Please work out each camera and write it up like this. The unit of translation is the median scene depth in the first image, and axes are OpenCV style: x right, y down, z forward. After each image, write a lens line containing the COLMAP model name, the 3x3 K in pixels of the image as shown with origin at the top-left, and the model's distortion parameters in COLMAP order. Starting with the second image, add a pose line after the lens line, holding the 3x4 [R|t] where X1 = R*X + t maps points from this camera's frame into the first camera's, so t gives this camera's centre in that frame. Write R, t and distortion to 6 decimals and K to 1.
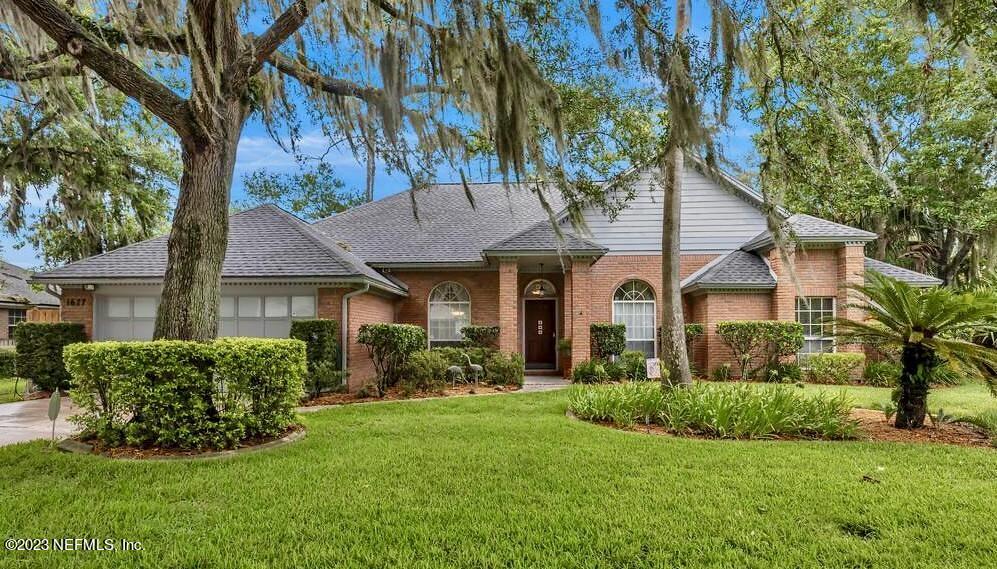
lens RADIAL K [[595.1, 0, 498.0], [0, 595.1, 285.7], [0, 0, 1]] dist [0.007668, 0.000426]
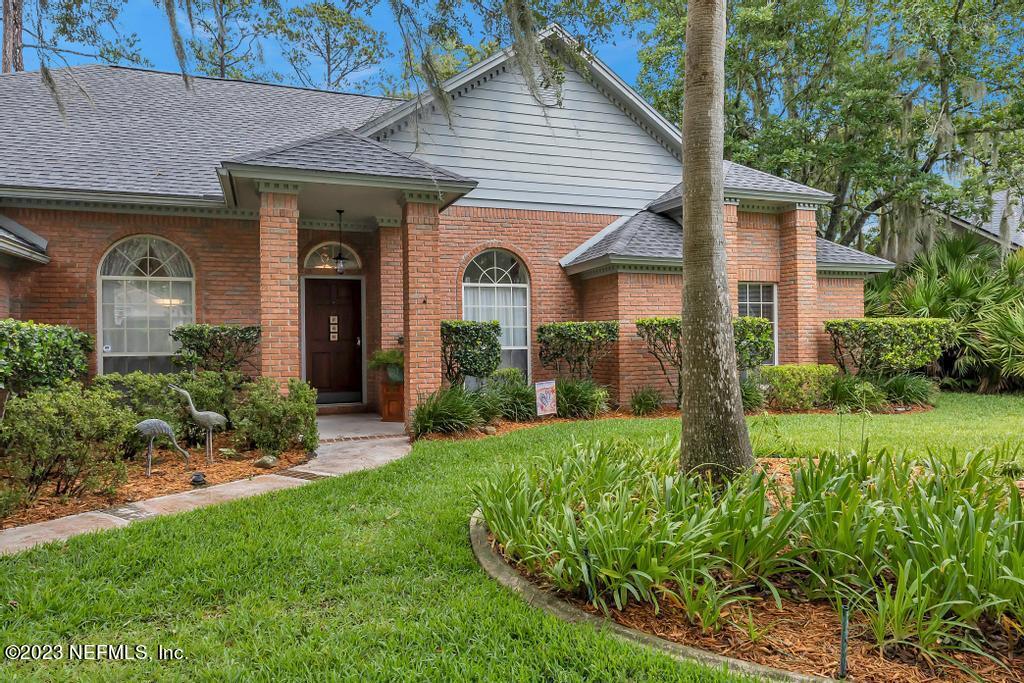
lens RADIAL K [[660.4, 0, 510.0], [0, 660.4, 327.9], [0, 0, 1]] dist [0.003953, -0.001575]
pose [[0.922392, -0.002076, 0.386250, -0.017140], [-0.023782, 0.997783, 0.062156, 0.030174], [-0.385522, -0.066519, 0.920298, 0.405209]]
